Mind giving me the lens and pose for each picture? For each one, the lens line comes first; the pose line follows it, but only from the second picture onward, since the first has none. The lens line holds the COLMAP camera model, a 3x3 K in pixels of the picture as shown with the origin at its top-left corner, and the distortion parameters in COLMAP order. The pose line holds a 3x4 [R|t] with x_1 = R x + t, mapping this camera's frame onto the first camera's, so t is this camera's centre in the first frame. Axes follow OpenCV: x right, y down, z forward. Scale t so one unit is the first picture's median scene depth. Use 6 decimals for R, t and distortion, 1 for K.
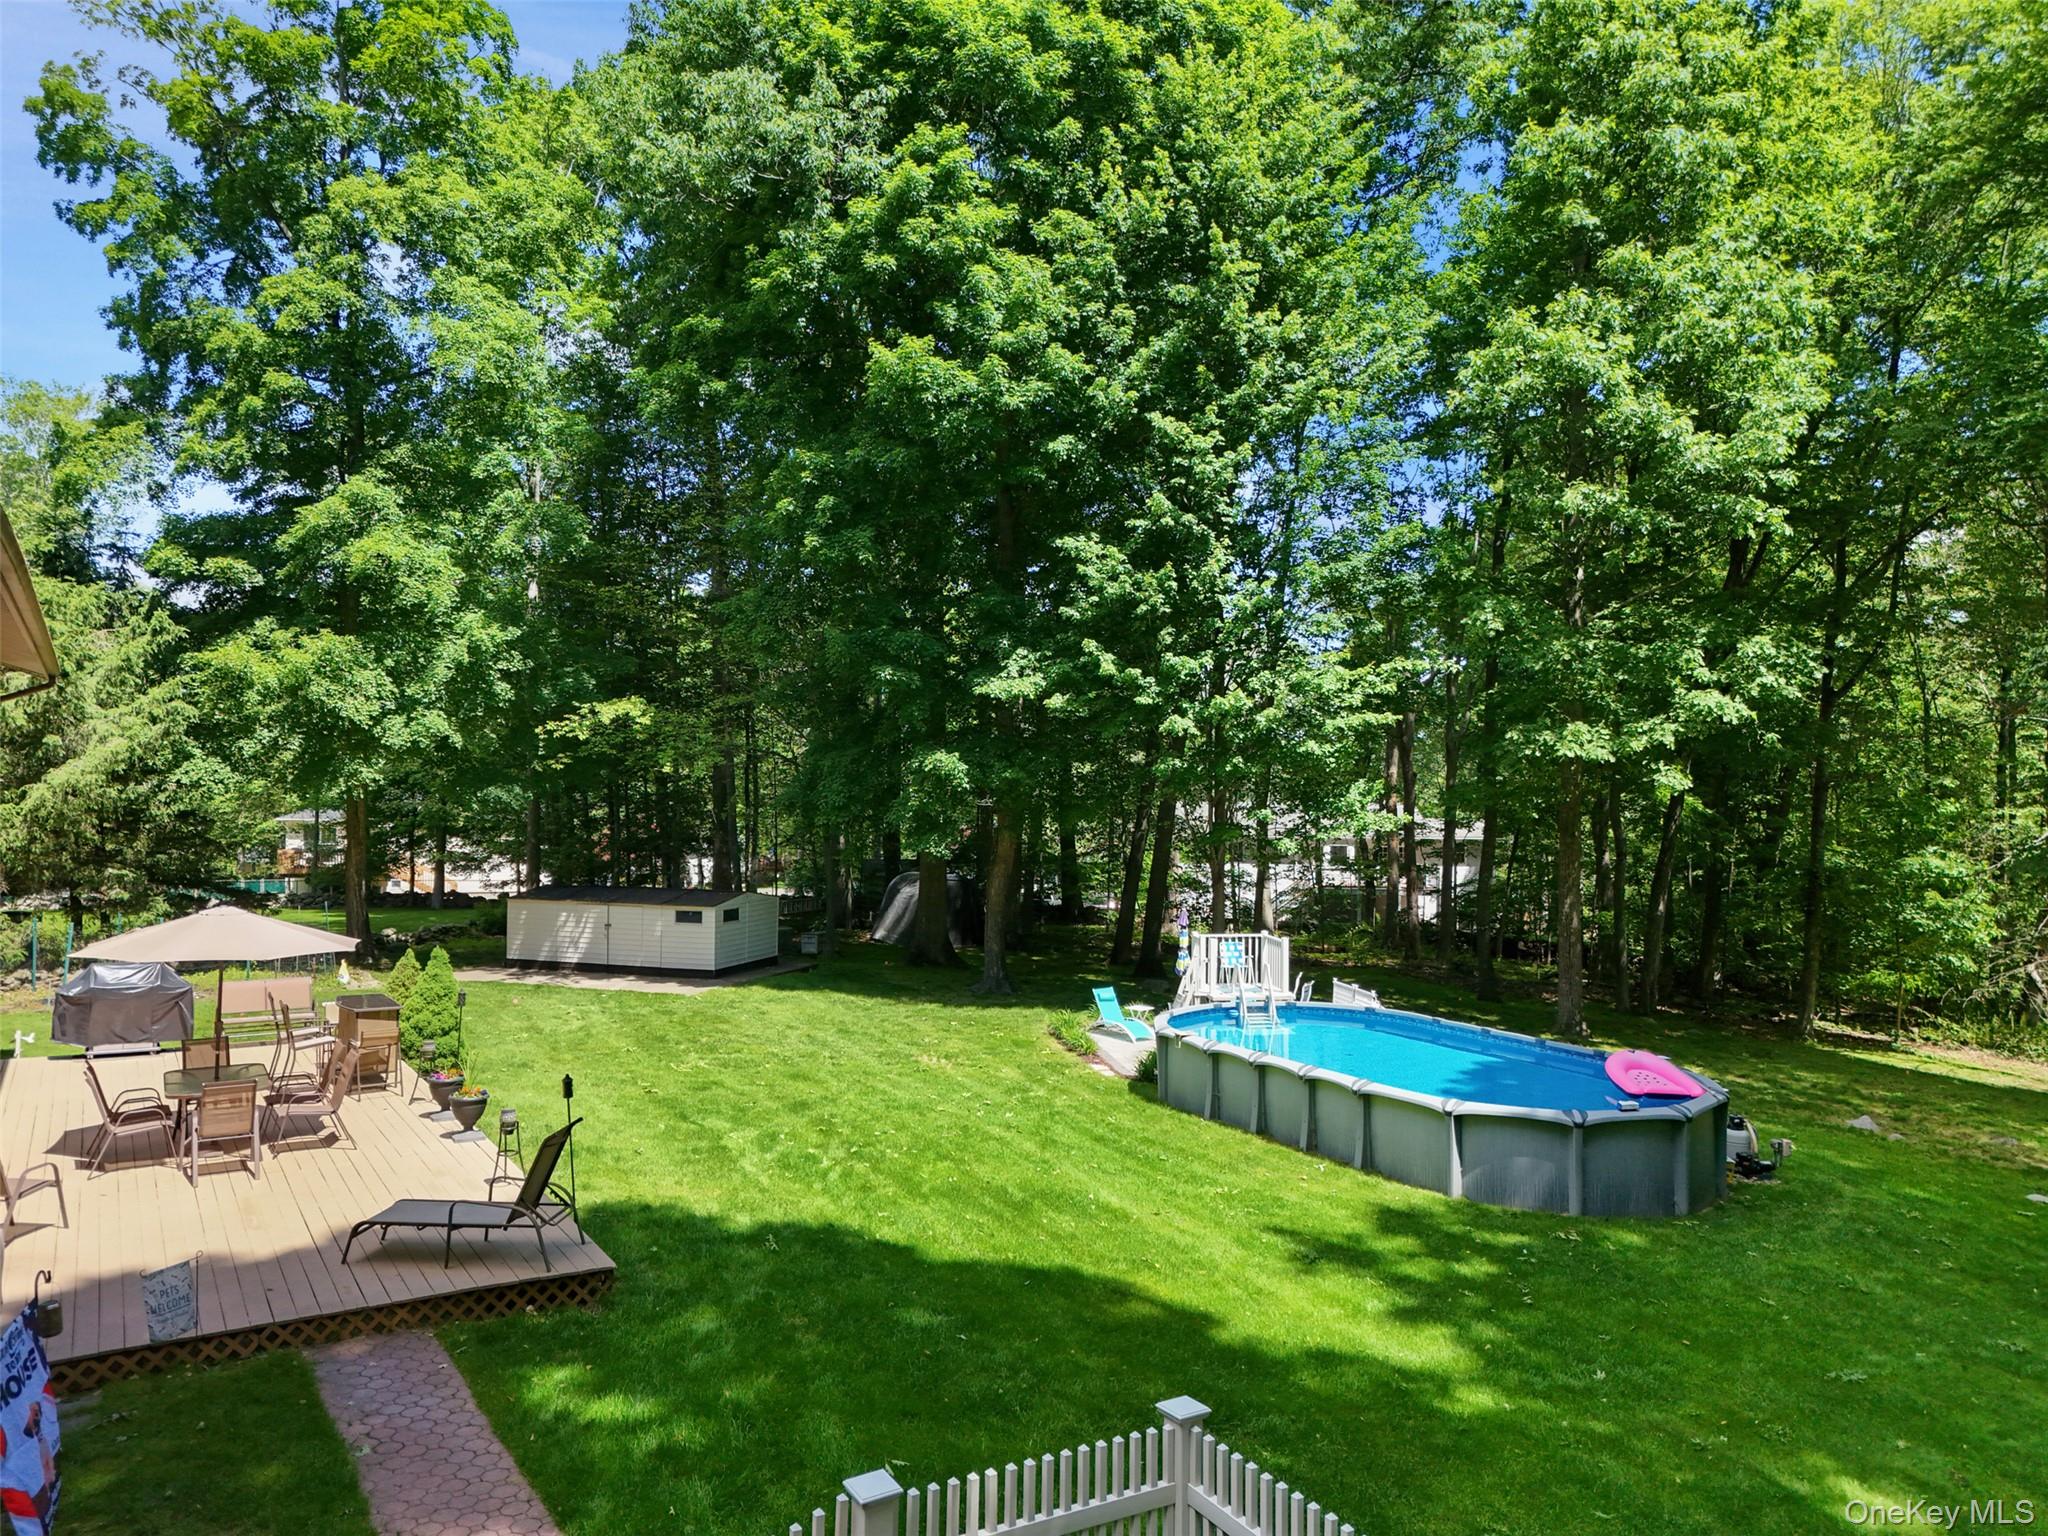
lens RADIAL K [[1501.6, 0, 1024.0], [0, 1501.6, 768.0], [0, 0, 1]] dist [0.041498, -0.038367]
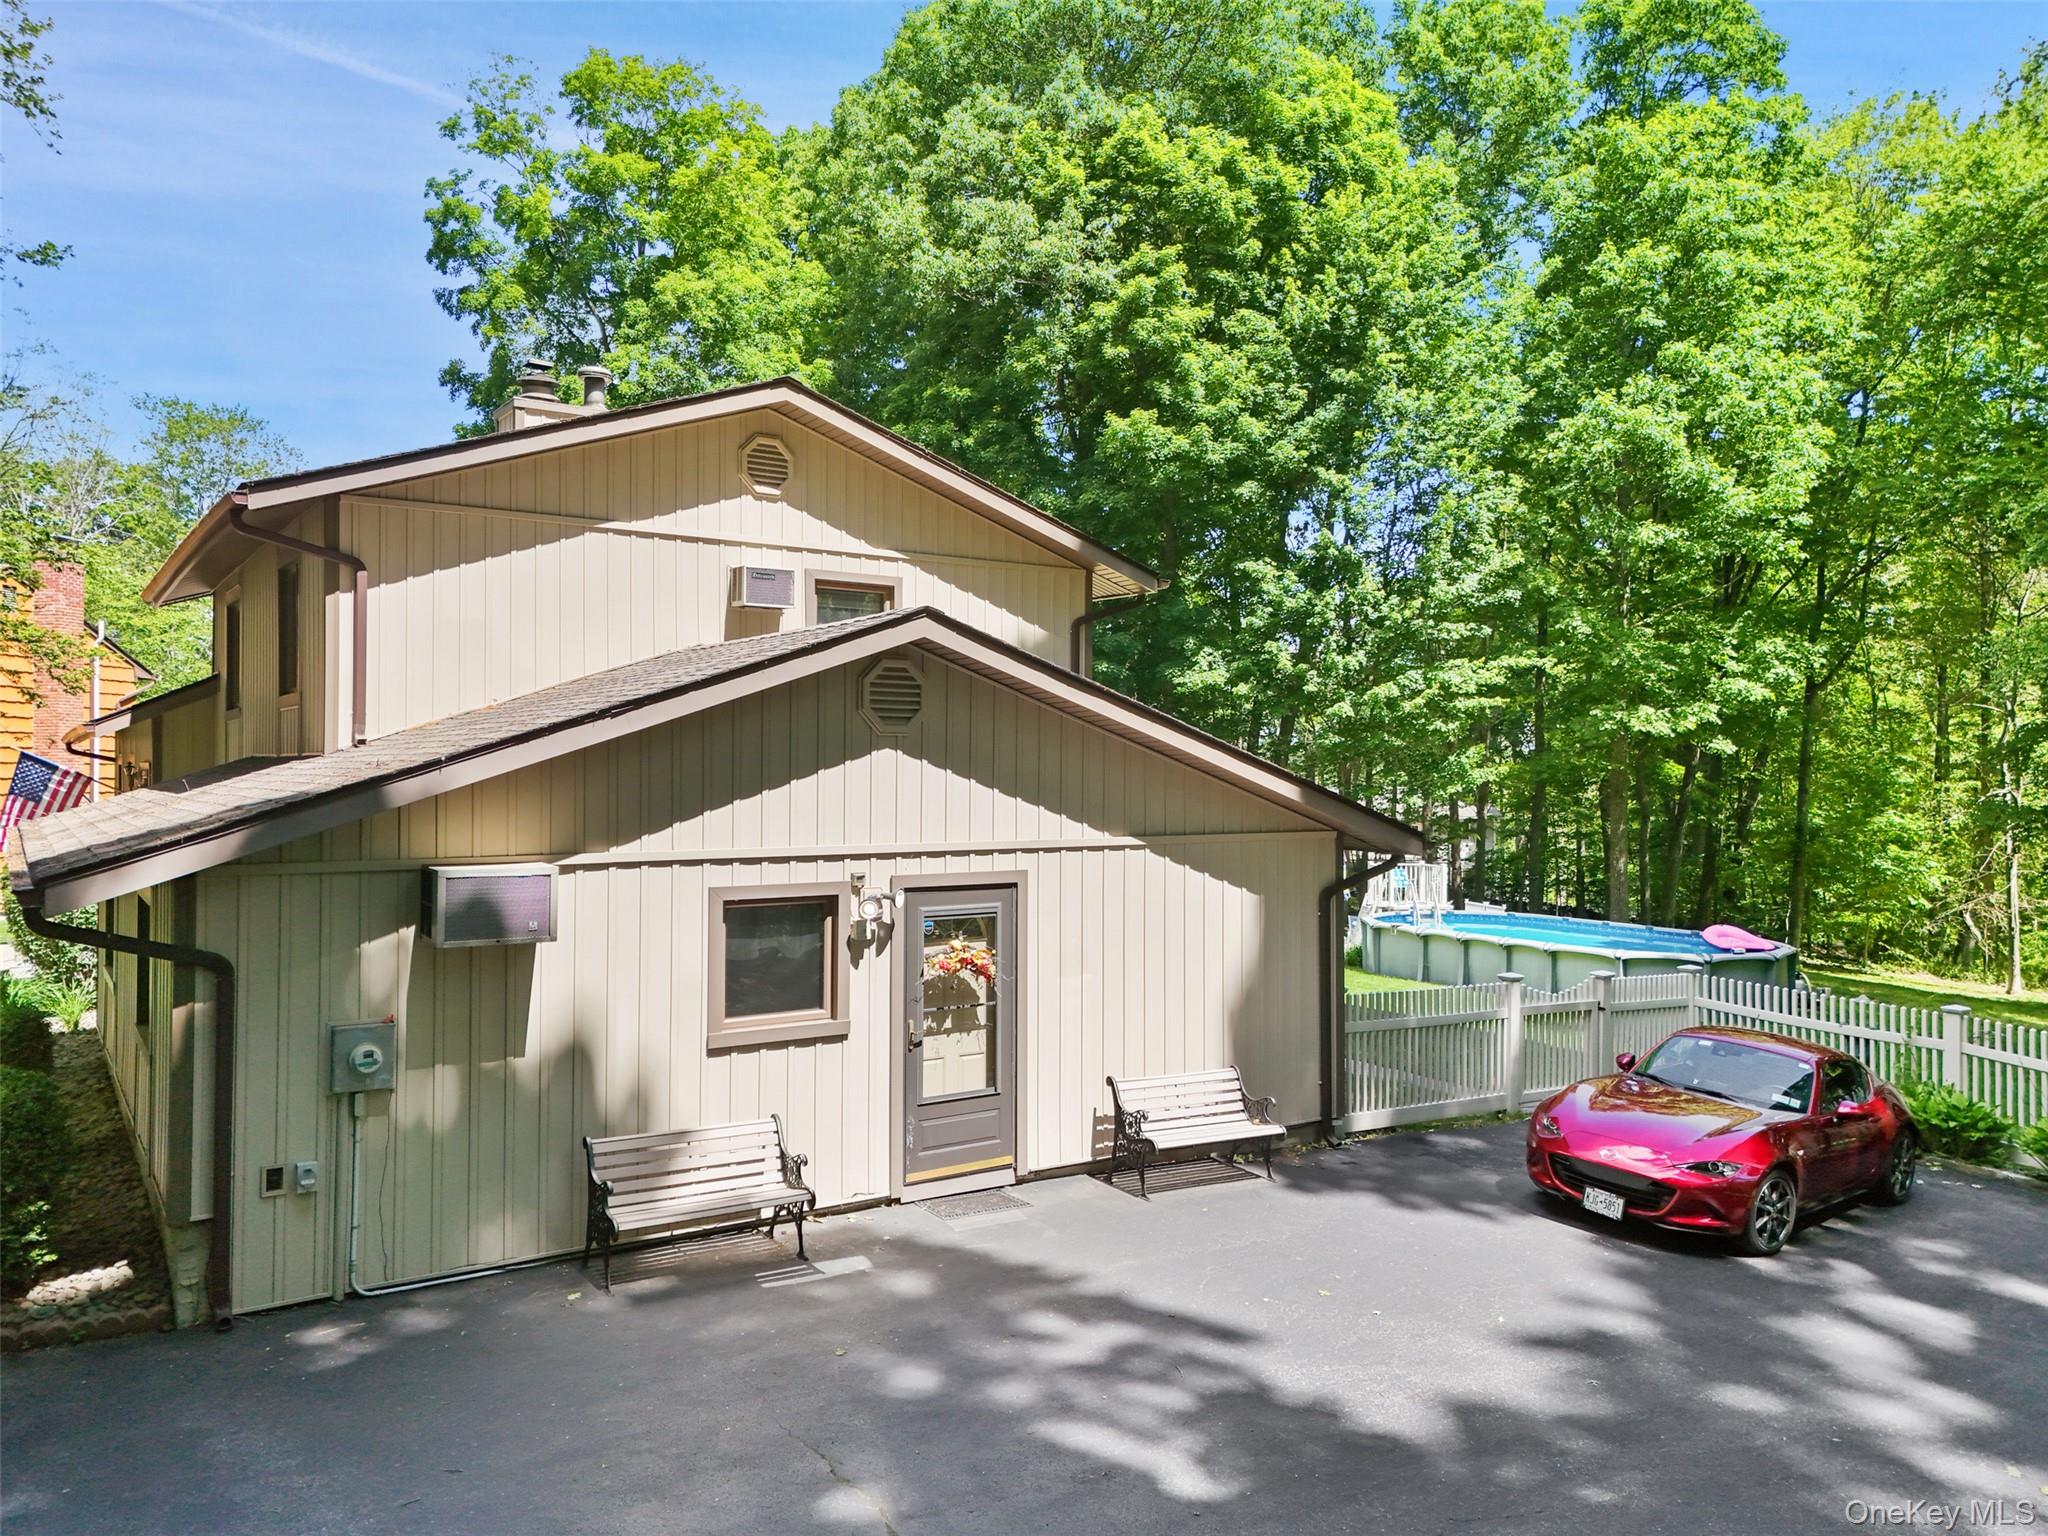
lens RADIAL K [[1490.5, 0, 1024.0], [0, 1490.5, 768.0], [0, 0, 1]] dist [0.068429, -0.085176]
pose [[0.999082, -0.002436, 0.042775, -0.226759], [0.002574, 0.999992, -0.003168, 0.027403], [-0.042767, 0.003275, 0.999080, -0.282380]]
